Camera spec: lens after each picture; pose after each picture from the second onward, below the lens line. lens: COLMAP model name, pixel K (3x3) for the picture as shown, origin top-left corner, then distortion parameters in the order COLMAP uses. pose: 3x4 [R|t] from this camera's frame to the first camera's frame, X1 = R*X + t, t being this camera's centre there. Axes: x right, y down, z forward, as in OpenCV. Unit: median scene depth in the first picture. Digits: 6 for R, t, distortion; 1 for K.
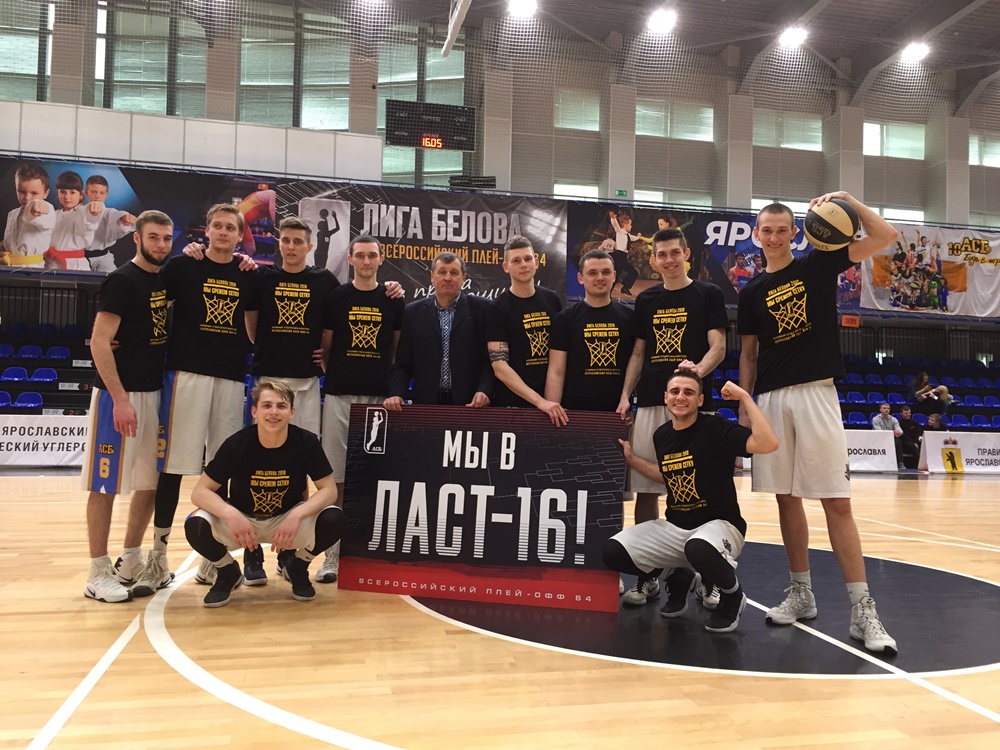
lens RADIAL K [[844.5, 0, 500.0], [0, 844.5, 375.0], [0, 0, 1]] dist [-0.005004, -0.007015]
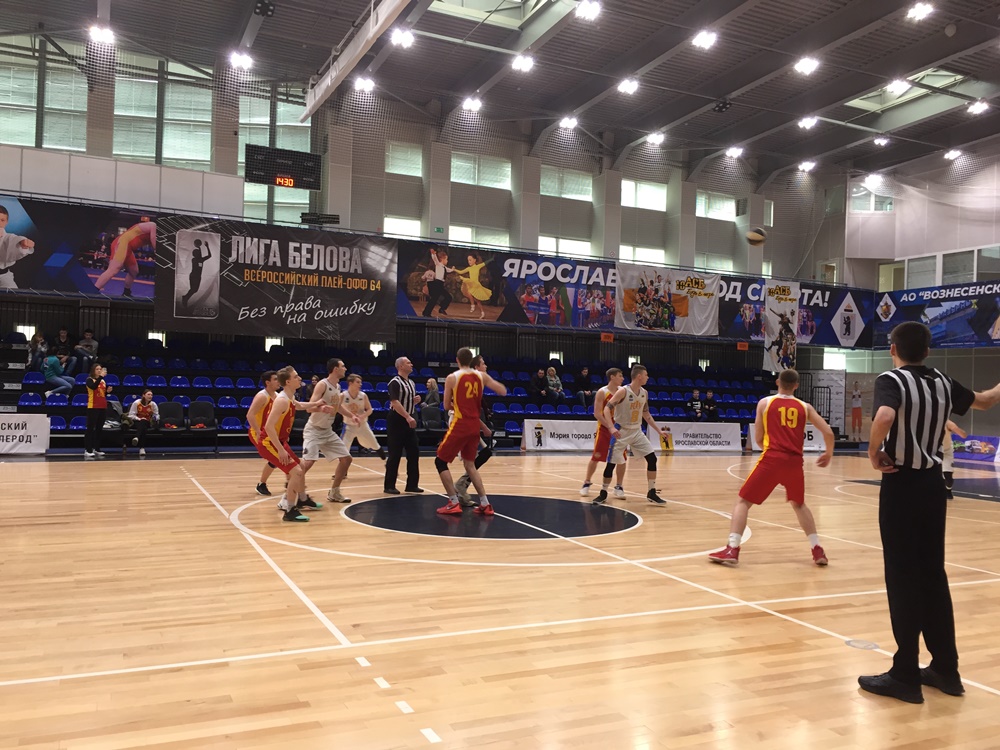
lens RADIAL K [[844.5, 0, 500.0], [0, 844.5, 375.0], [0, 0, 1]] dist [-0.005004, -0.007015]
pose [[0.972193, 0.006274, 0.234095, -0.066012], [-0.014566, 0.999326, 0.033706, -0.046883], [-0.233726, -0.036179, 0.971629, -0.272576]]
